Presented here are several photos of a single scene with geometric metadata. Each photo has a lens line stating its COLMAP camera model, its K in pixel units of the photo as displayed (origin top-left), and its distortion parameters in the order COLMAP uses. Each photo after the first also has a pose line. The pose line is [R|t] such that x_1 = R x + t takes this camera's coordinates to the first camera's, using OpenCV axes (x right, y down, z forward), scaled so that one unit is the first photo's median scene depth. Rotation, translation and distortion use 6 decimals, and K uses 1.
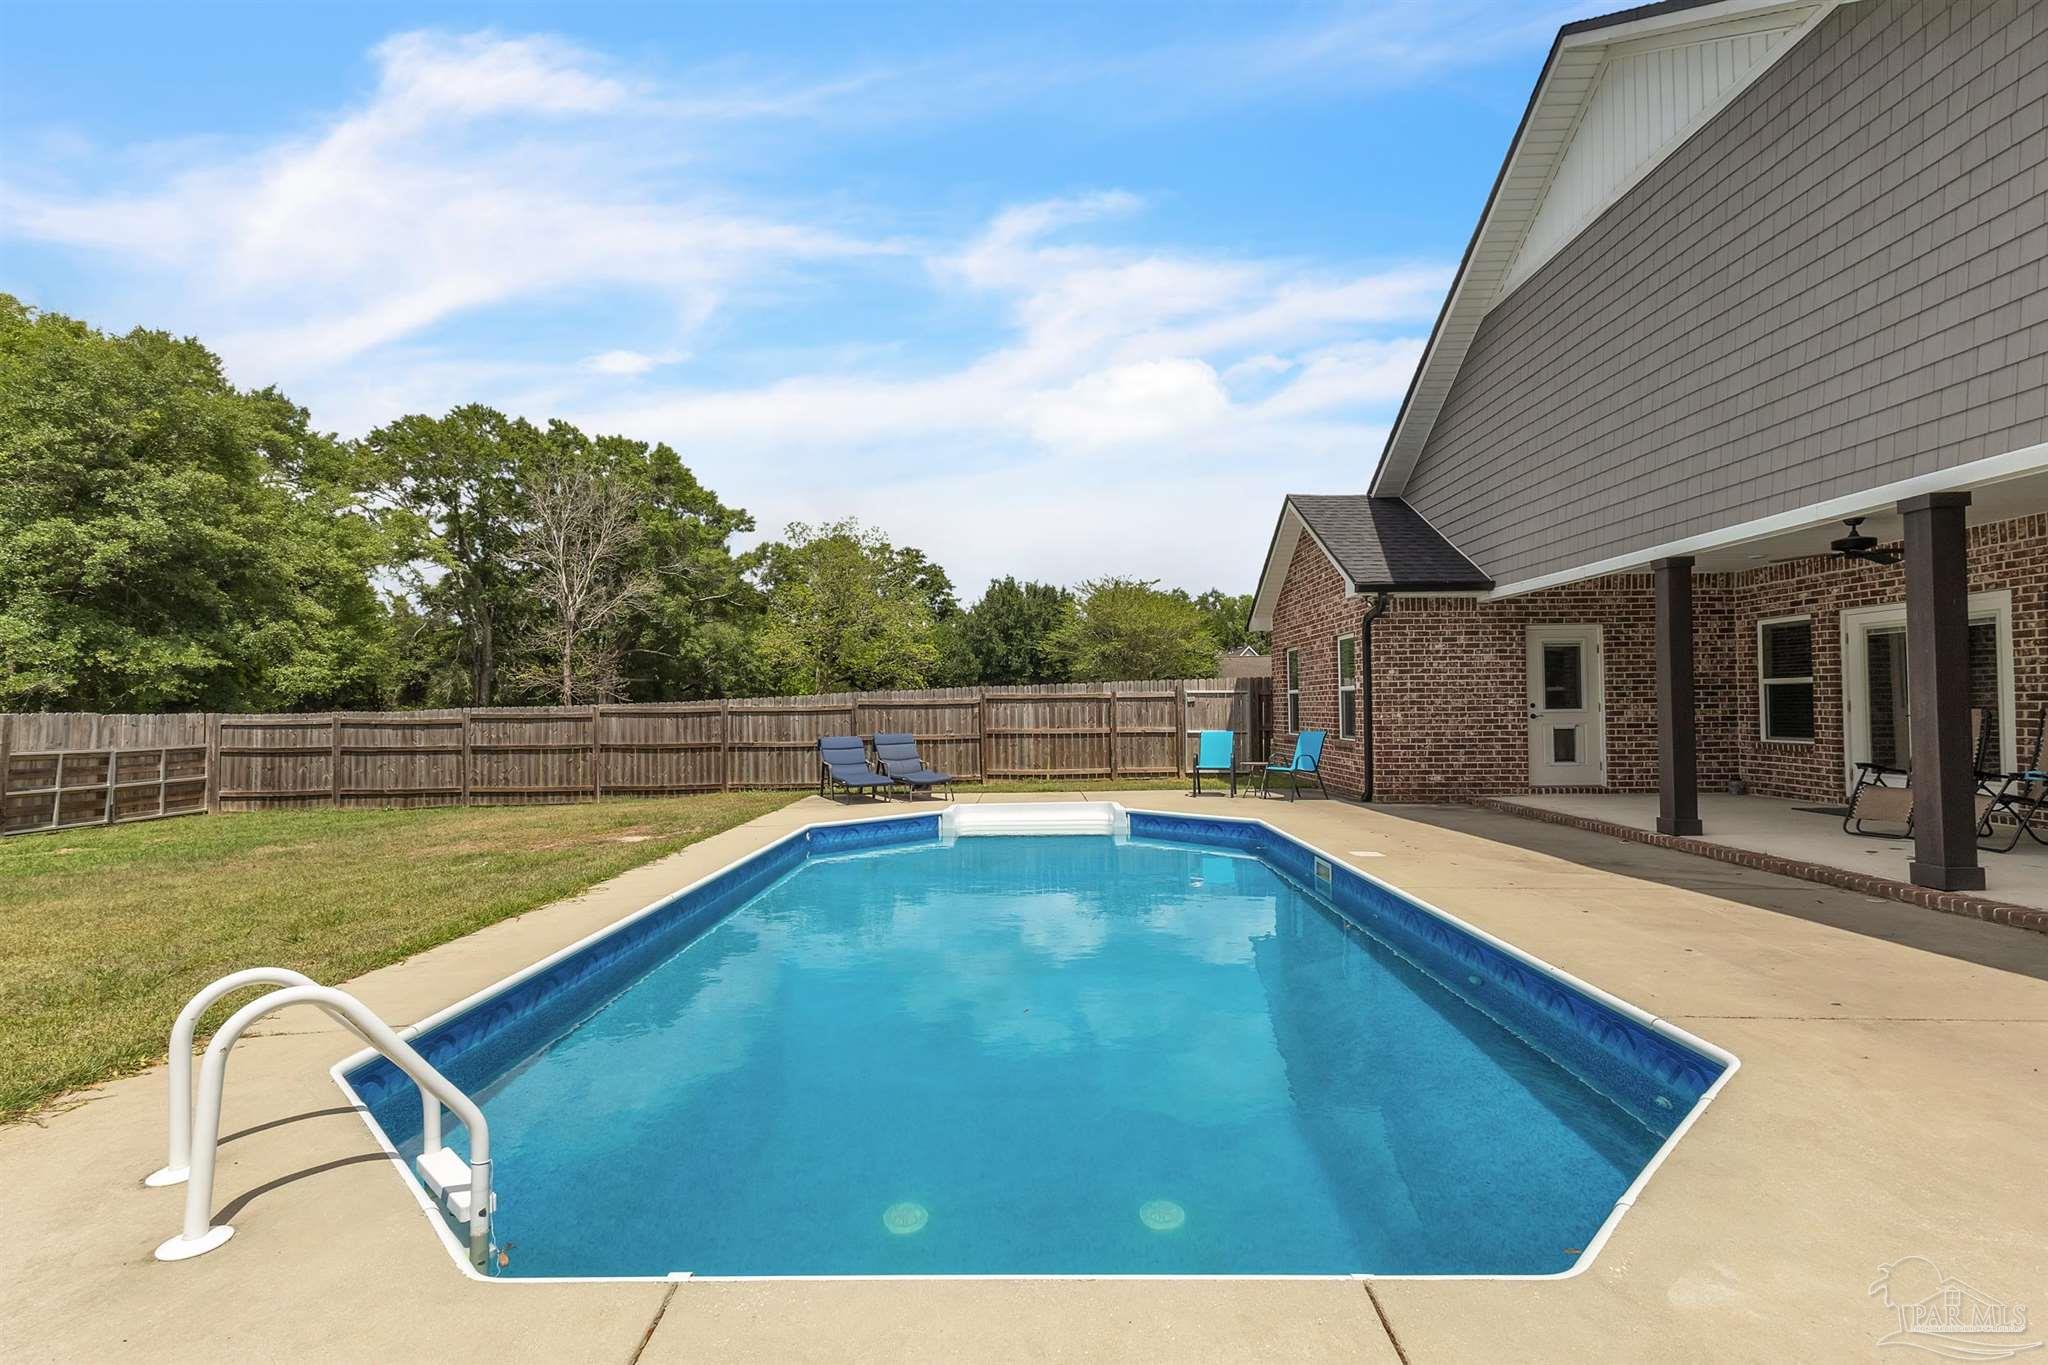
lens RADIAL K [[955.9, 0, 1025.3], [0, 955.9, 687.6], [0, 0, 1]] dist [-0.000140, 0.002129]
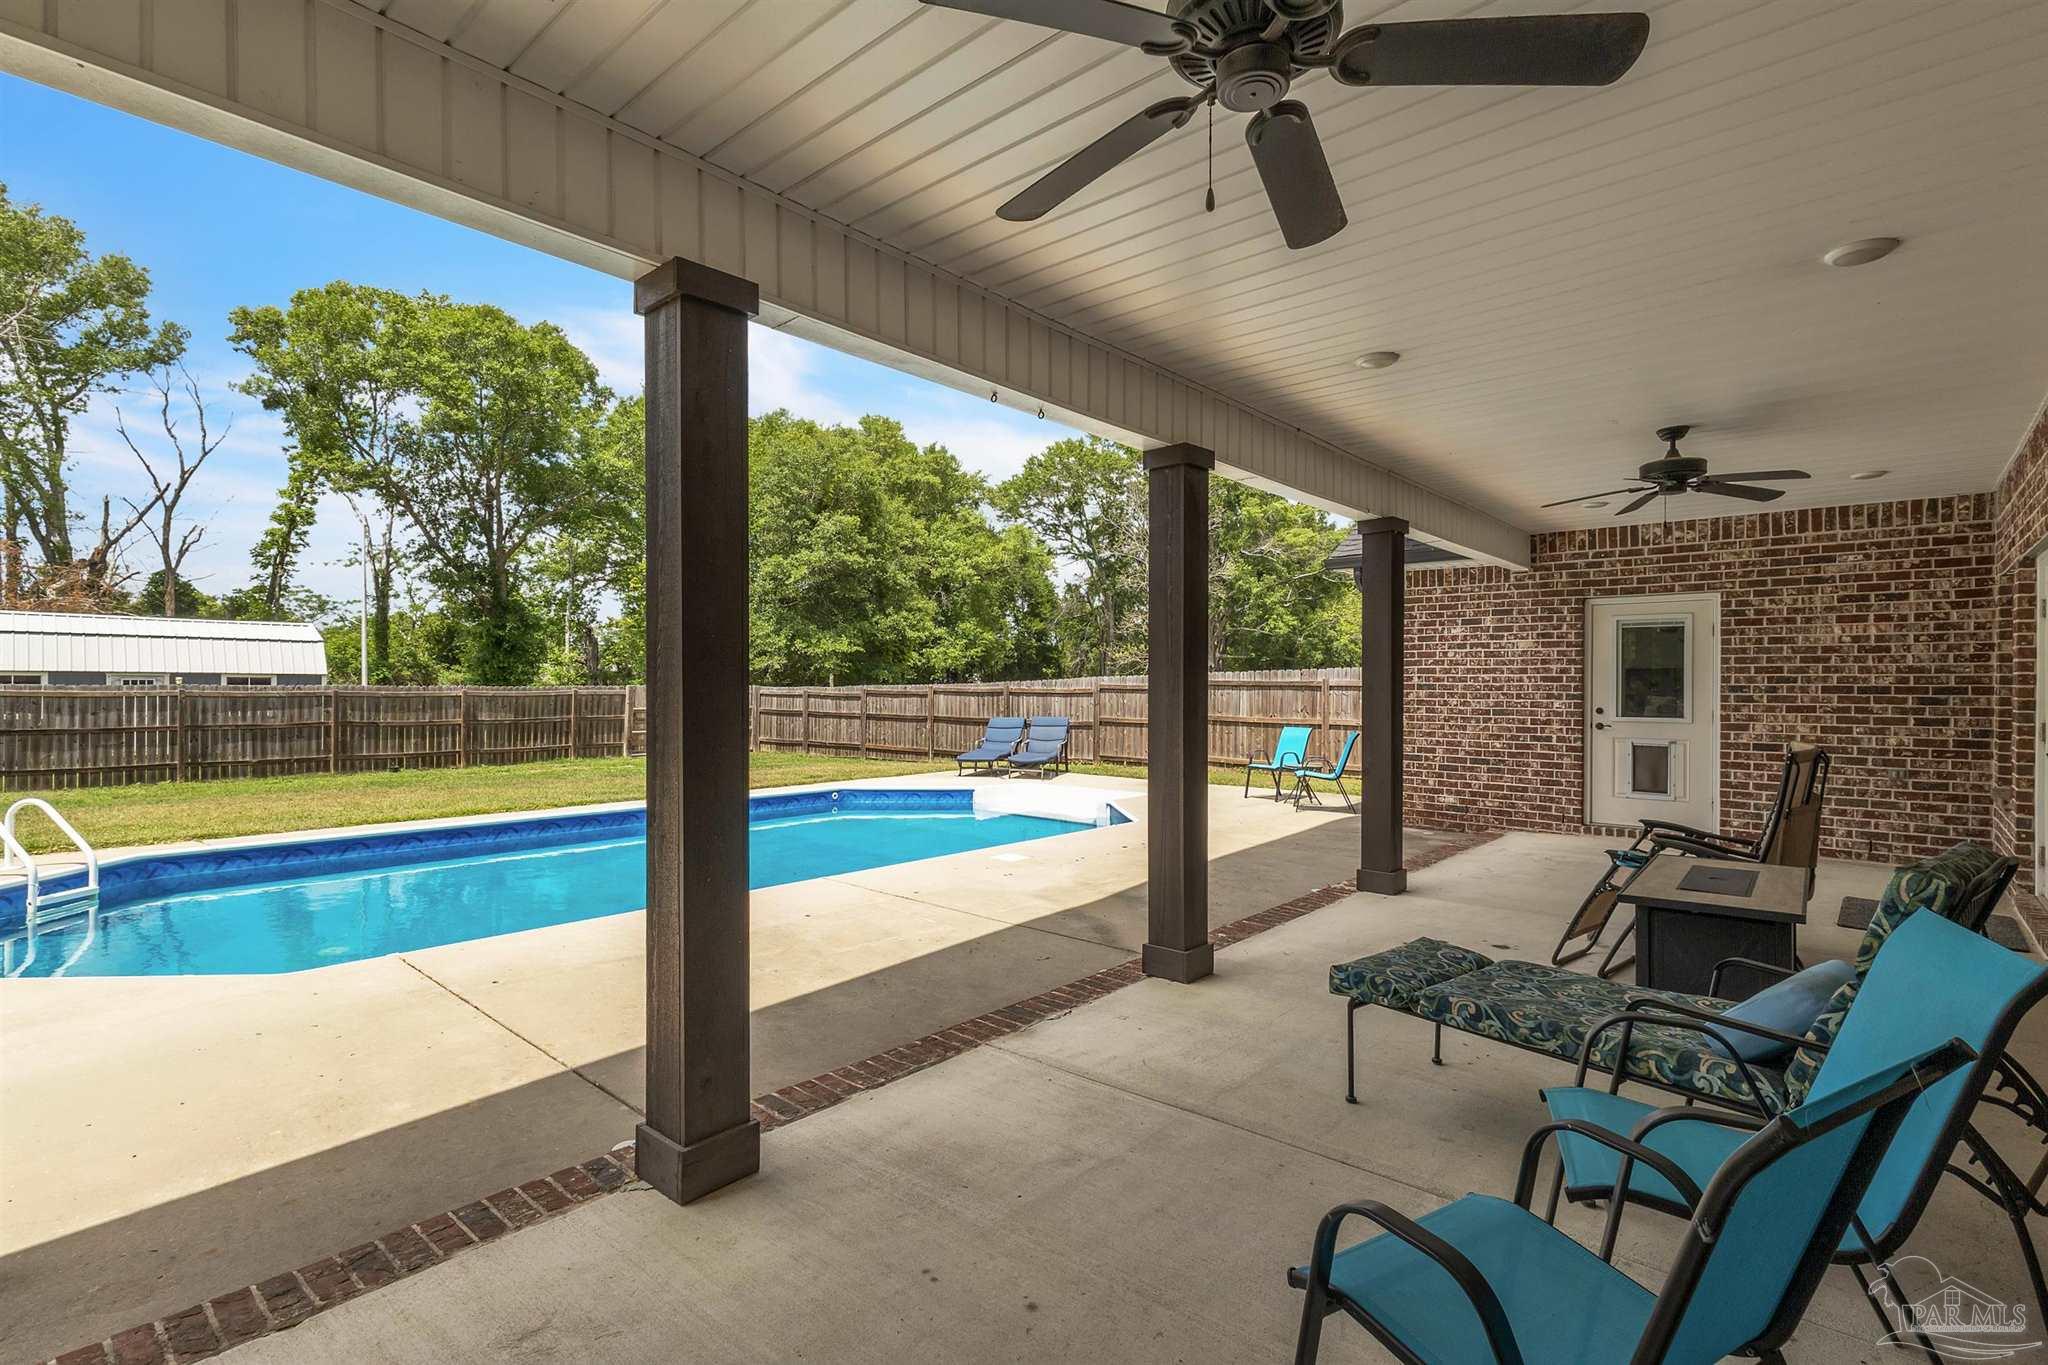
lens RADIAL K [[955.9, 0, 1025.3], [0, 955.9, 687.6], [0, 0, 1]] dist [-0.000140, 0.002129]
pose [[0.765456, 0.018335, -0.643227, 0.660113], [-0.000311, 0.999604, 0.028122, -0.018564], [0.643488, -0.021326, 0.765159, 0.178031]]
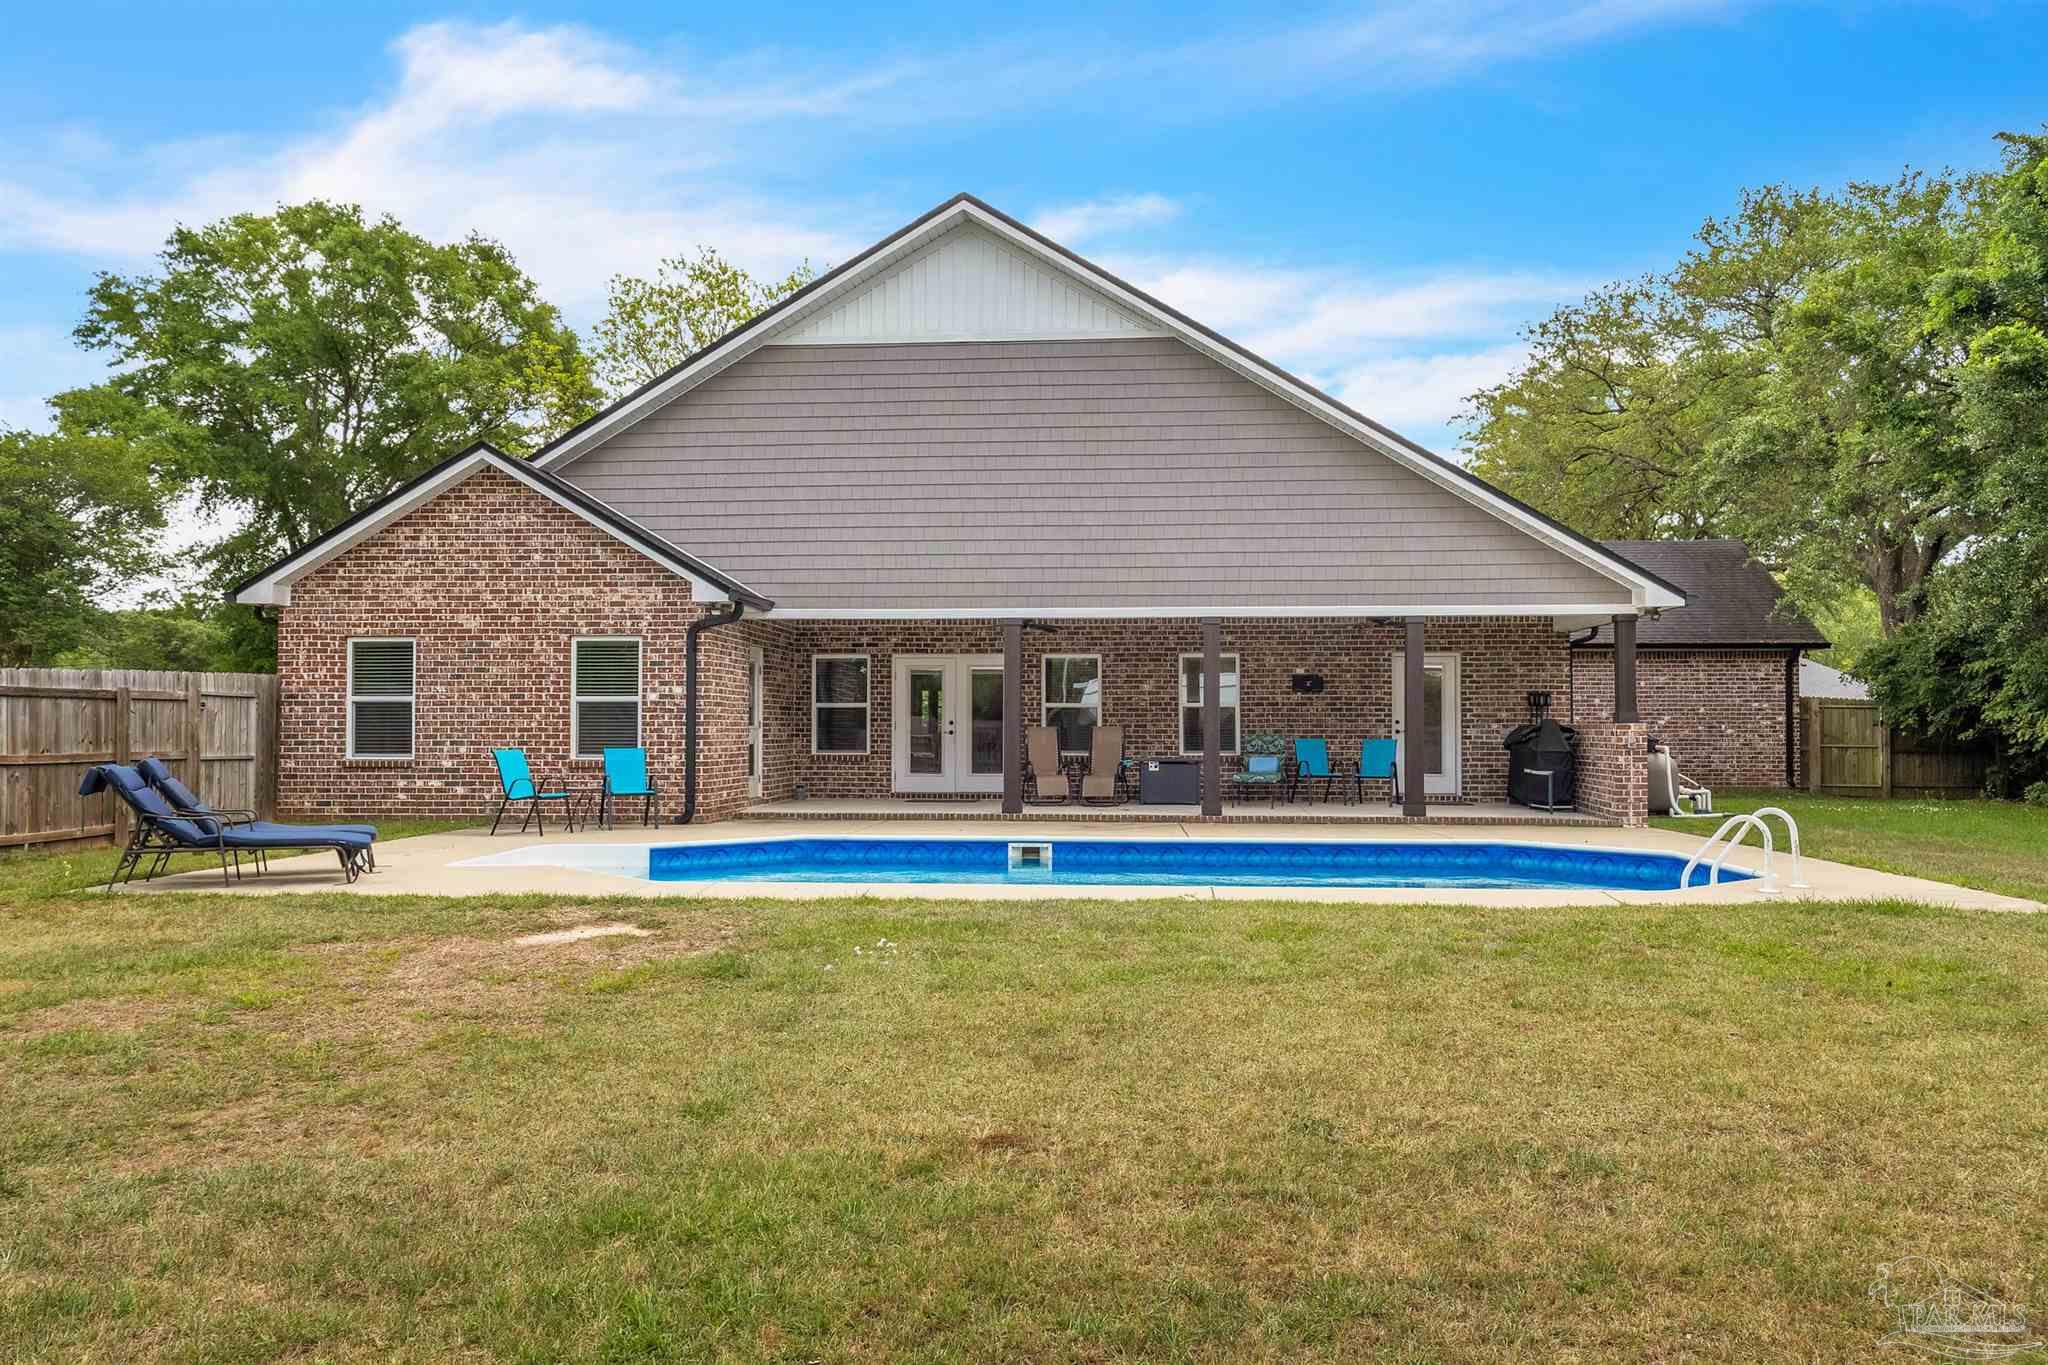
lens RADIAL K [[1644.6, 0, 1022.4], [0, 1644.6, 695.5], [0, 0, 1]] dist [0.000029, 0.005956]
pose [[0.073160, 0.024920, 0.997009, -1.237938], [-0.025409, 0.999410, -0.023116, 0.025221], [-0.996996, -0.023641, 0.073750, 0.569475]]
